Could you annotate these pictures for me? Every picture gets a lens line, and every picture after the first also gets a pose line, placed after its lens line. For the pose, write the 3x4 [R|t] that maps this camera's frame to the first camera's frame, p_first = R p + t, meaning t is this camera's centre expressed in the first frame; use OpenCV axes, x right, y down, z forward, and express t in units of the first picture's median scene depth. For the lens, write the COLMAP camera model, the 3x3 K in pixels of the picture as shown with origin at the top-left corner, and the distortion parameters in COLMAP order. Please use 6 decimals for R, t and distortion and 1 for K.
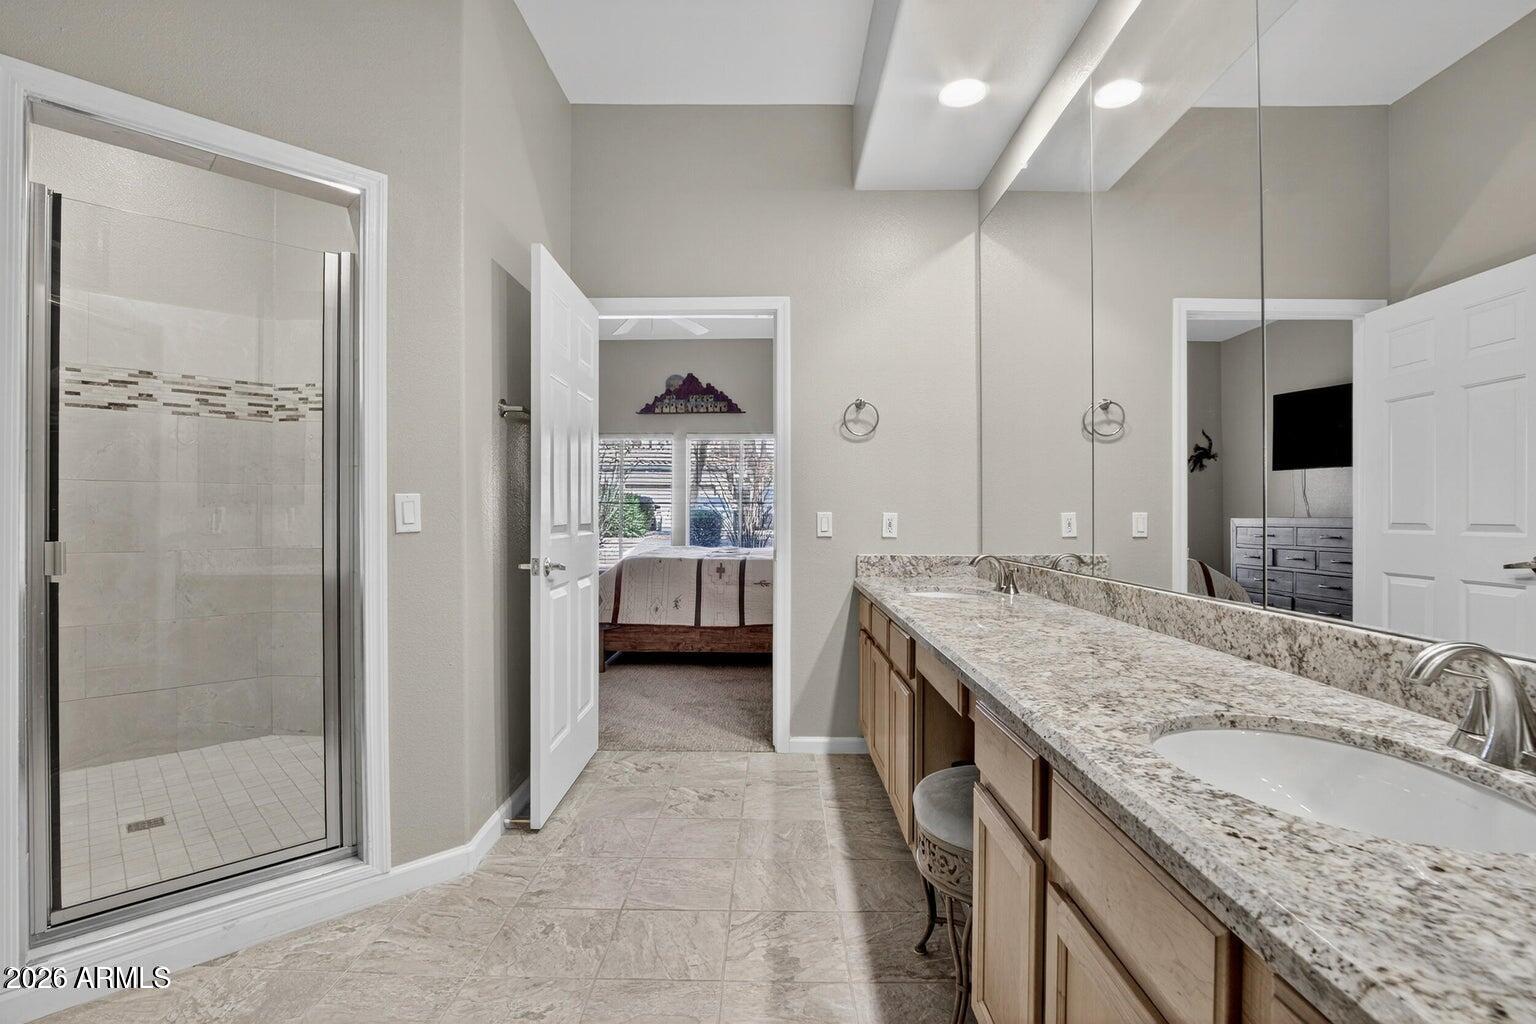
lens RADIAL K [[713.4, 0, 768.0], [0, 713.4, 512.0], [0, 0, 1]] dist [-0.045683, 0.000038]
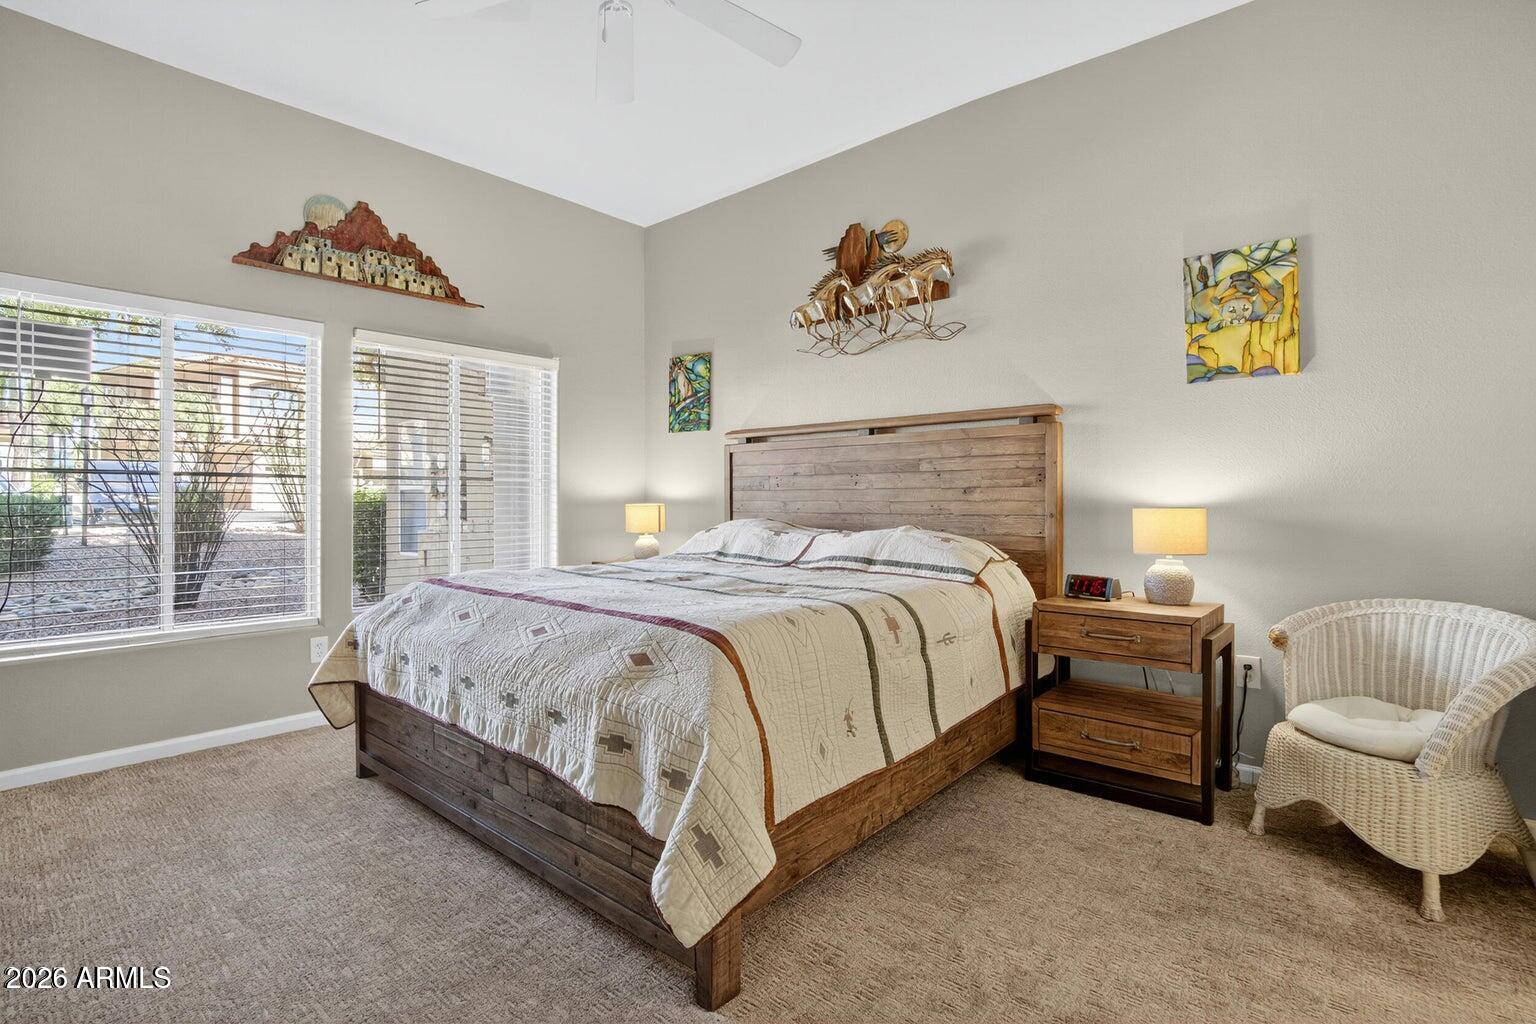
lens RADIAL K [[724.1, 0, 772.3], [0, 724.1, 498.4], [0, 0, 1]] dist [-0.025780, 0.000073]
pose [[0.656970, -0.000435, 0.753917, -0.702497], [-0.000468, 0.999999, 0.000985, 0.004097], [-0.753917, -0.001000, 0.656969, 1.168817]]
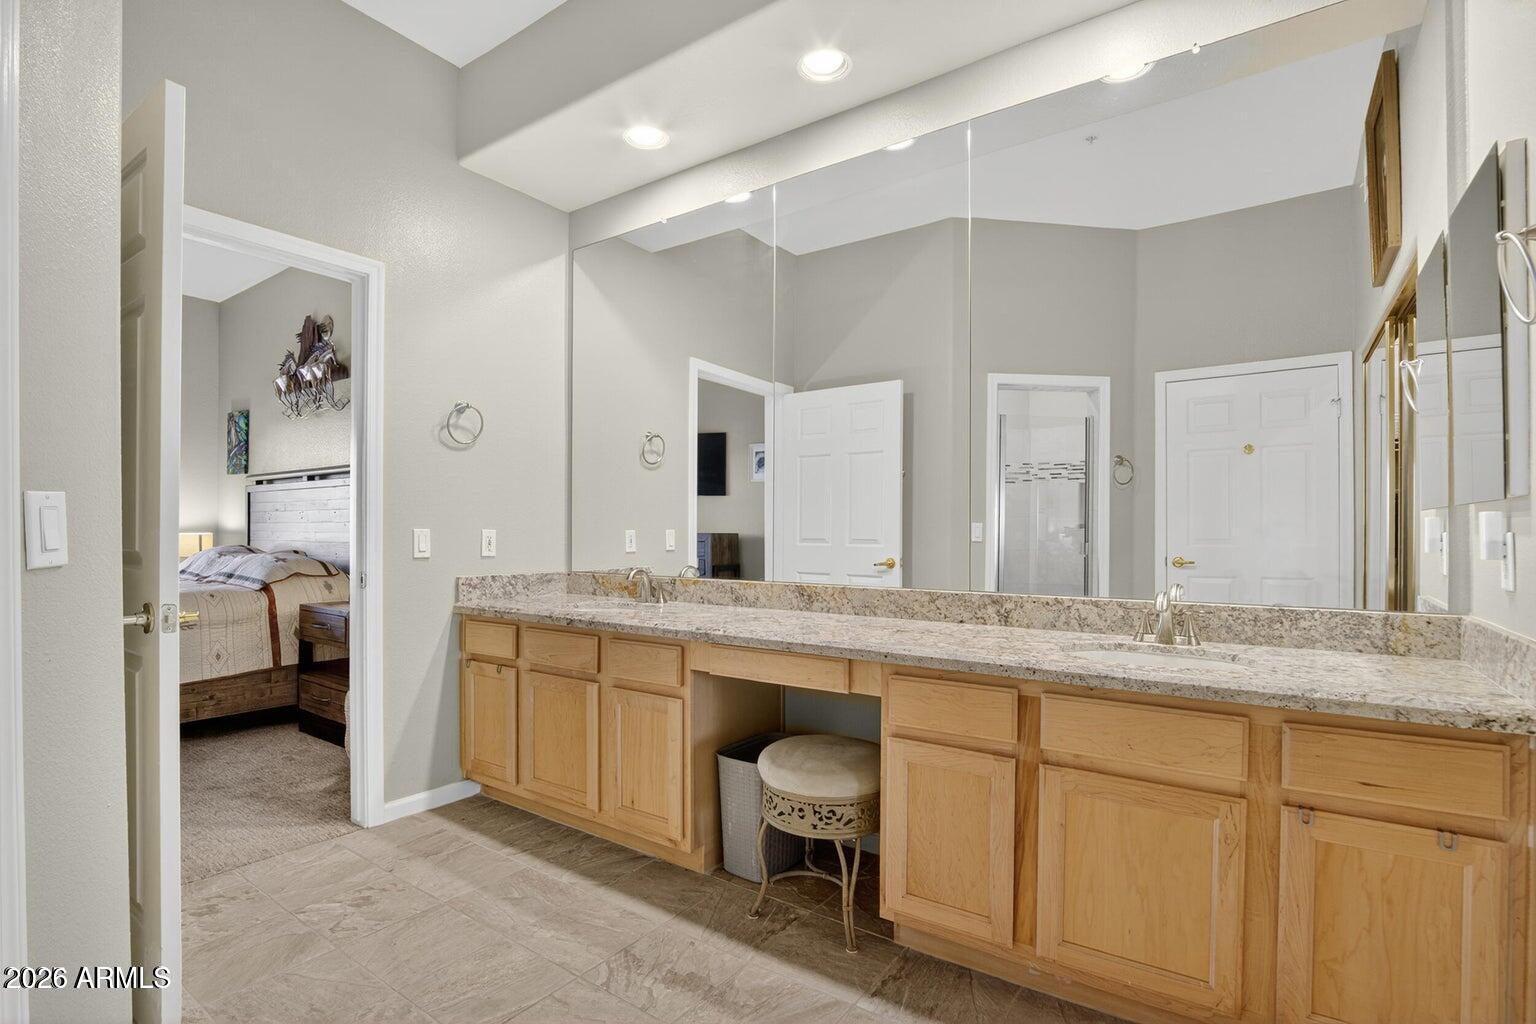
lens RADIAL K [[717.9, 0, 770.3], [0, 717.9, 529.0], [0, 0, 1]] dist [-0.038203, -0.000011]
pose [[0.560871, 0.005351, 0.827886, -0.393691], [-0.006871, 0.999975, -0.001809, -0.000848], [-0.827875, -0.004673, 0.560894, 0.178735]]
